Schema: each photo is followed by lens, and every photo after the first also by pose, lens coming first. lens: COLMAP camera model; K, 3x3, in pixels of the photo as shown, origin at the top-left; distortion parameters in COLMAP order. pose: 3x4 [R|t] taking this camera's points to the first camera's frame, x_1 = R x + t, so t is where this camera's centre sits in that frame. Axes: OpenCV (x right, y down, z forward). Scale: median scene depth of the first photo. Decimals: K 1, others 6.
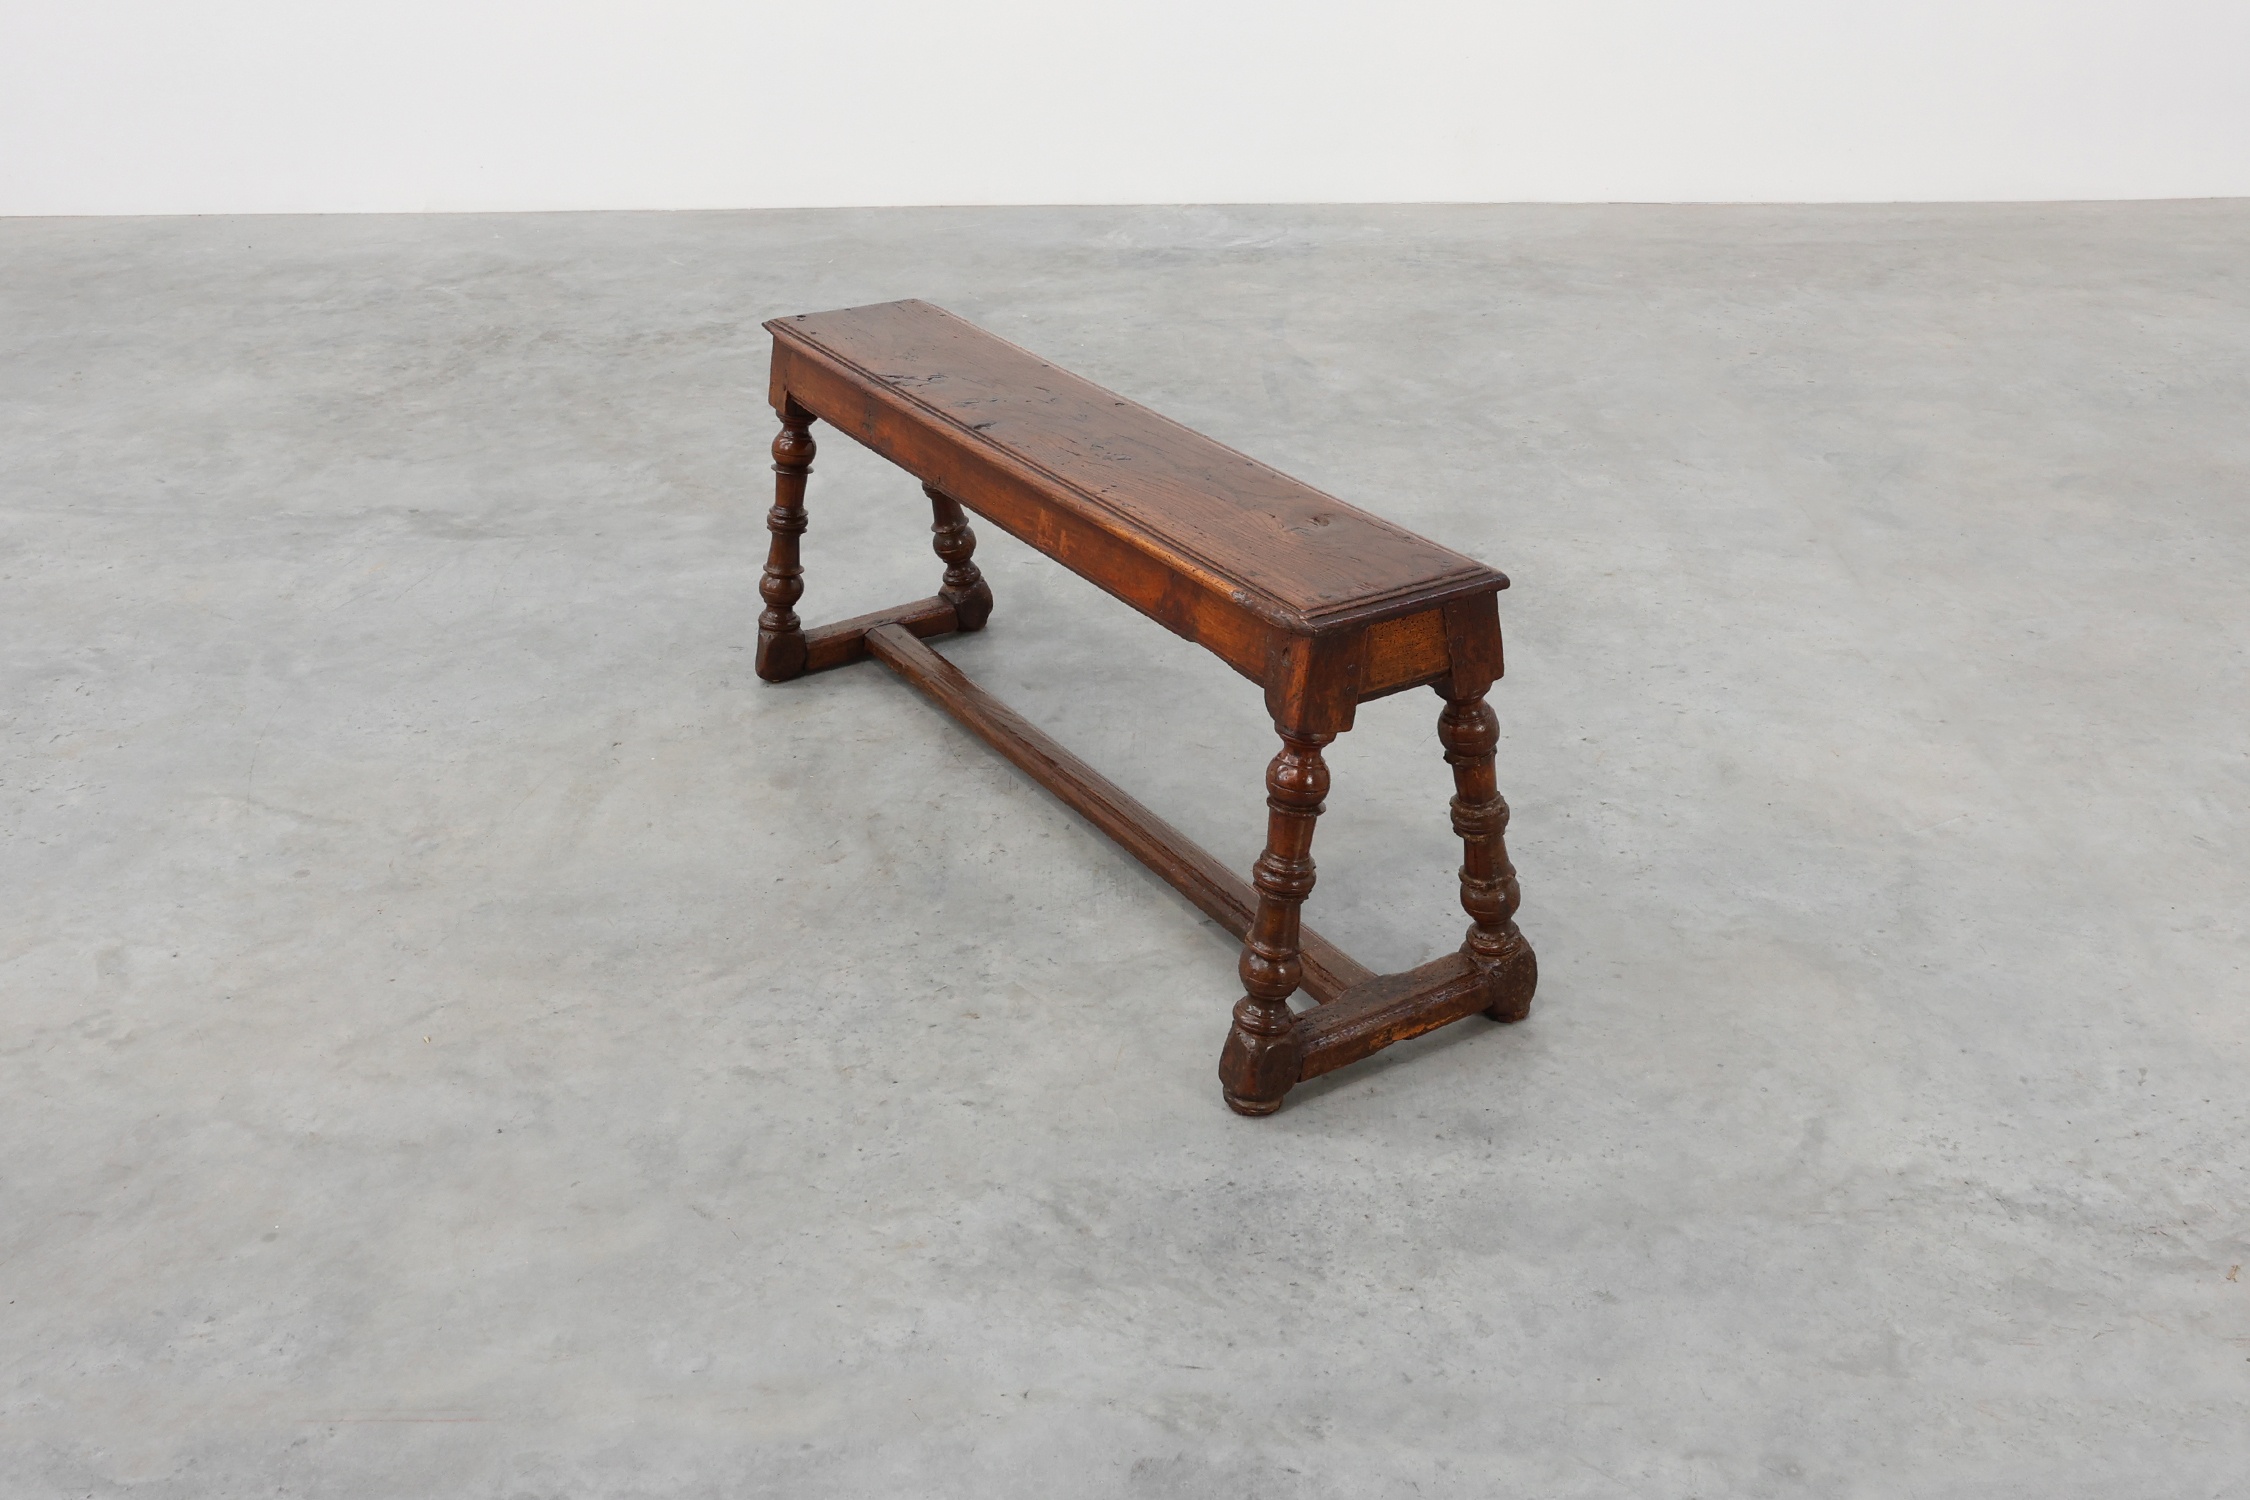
lens RADIAL K [[2151.0, 0, 1125.0], [0, 2151.0, 750.0], [0, 0, 1]] dist [0.000364, -0.004864]
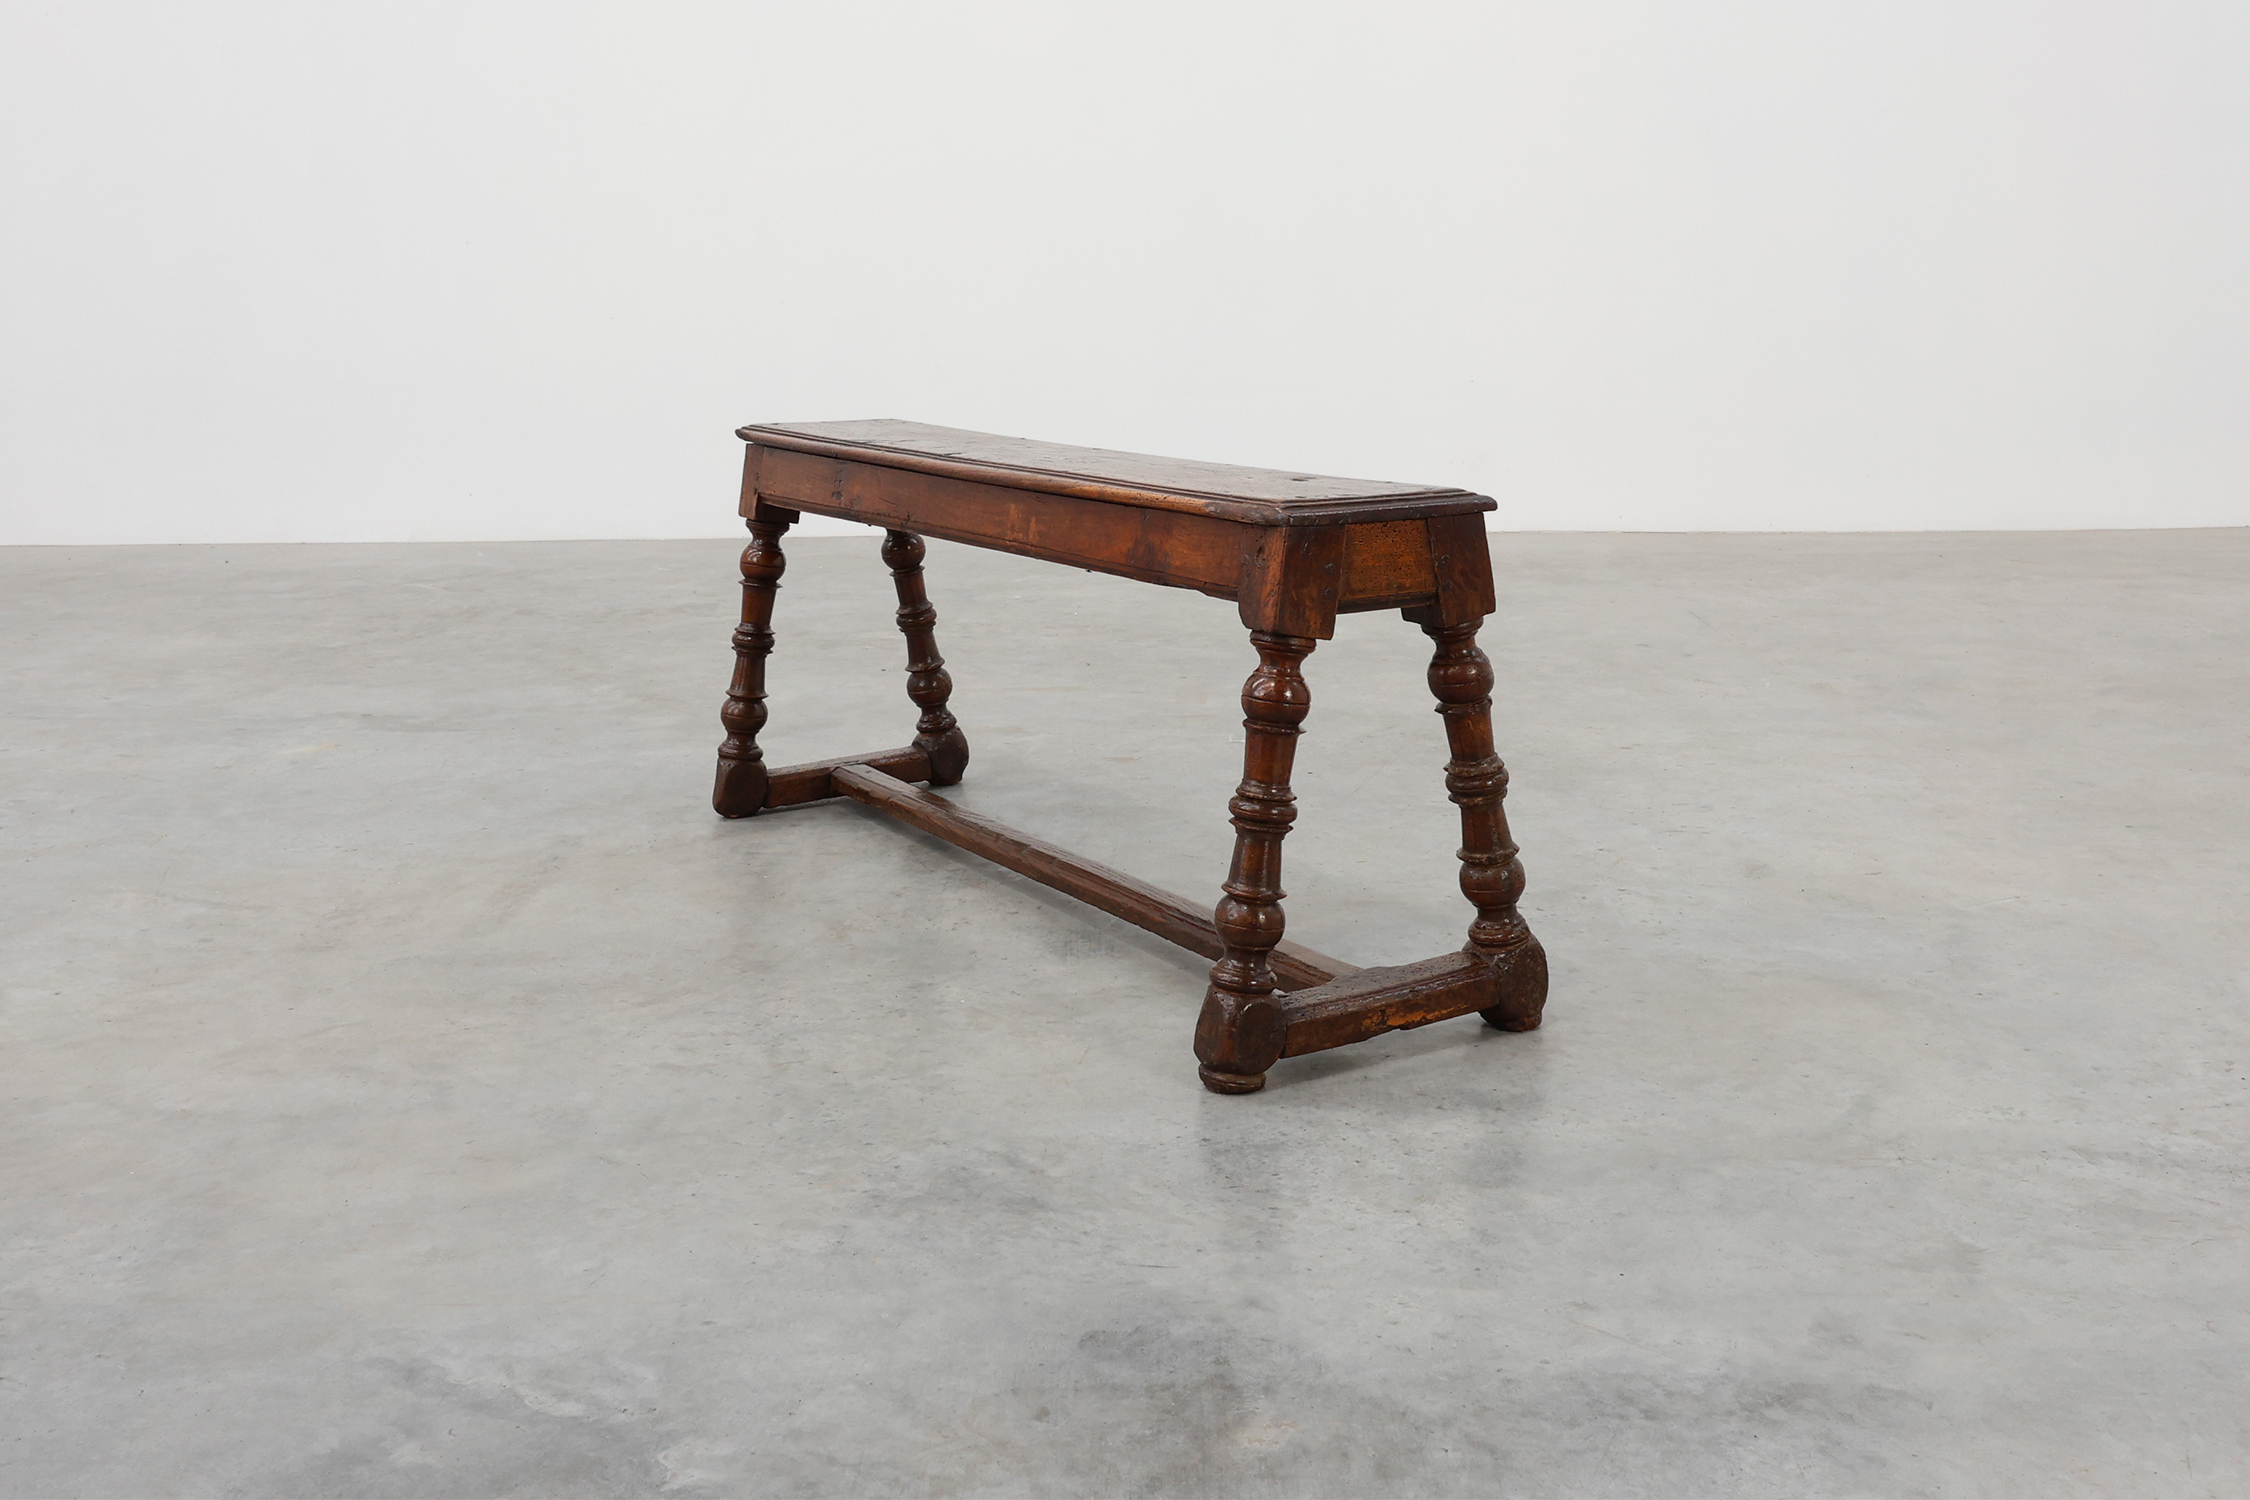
lens RADIAL K [[2300.5, 0, 1111.6], [0, 2300.5, 747.8], [0, 0, 1]] dist [-0.000962, -0.003513]
pose [[0.999910, 0.003863, -0.012874, 0.020985], [-0.006894, 0.969628, -0.244487, 0.262862], [0.011538, 0.244554, 0.969567, 0.036749]]
